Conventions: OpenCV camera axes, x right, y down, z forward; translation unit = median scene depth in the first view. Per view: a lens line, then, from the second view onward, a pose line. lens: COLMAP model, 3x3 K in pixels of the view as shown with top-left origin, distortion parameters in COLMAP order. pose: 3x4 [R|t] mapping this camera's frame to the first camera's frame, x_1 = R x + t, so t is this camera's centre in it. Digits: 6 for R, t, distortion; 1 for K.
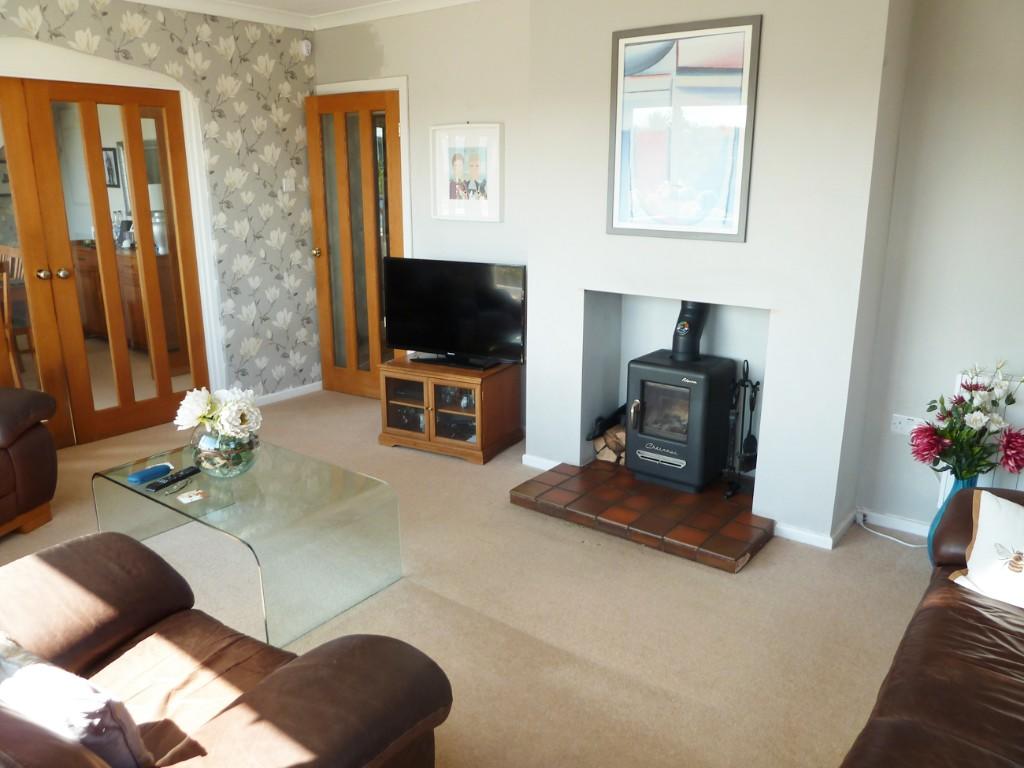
lens RADIAL K [[772.9, 0, 512.8], [0, 772.9, 382.3], [0, 0, 1]] dist [-0.039715, 0.019929]
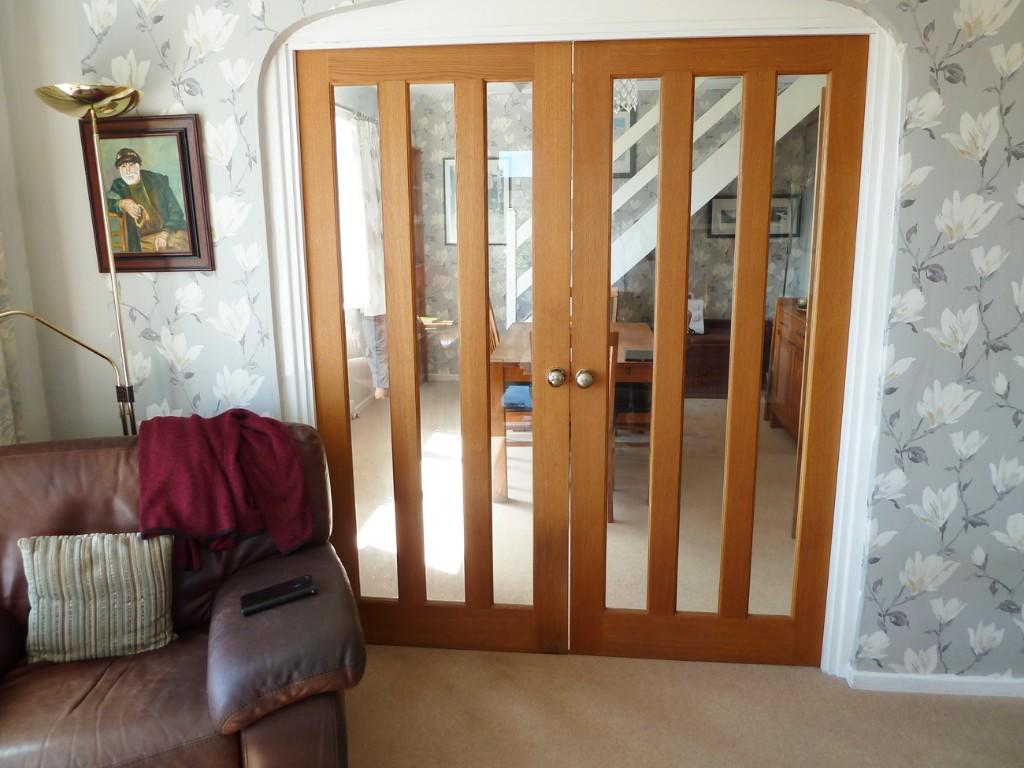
lens RADIAL K [[772.9, 0, 517.4], [0, 772.9, 386.0], [0, 0, 1]] dist [-0.039715, 0.019929]
pose [[0.541396, 0.170271, -0.823346, -0.116628], [-0.213324, 0.975052, 0.061372, -0.139007], [0.813255, 0.142412, 0.564212, 0.542213]]
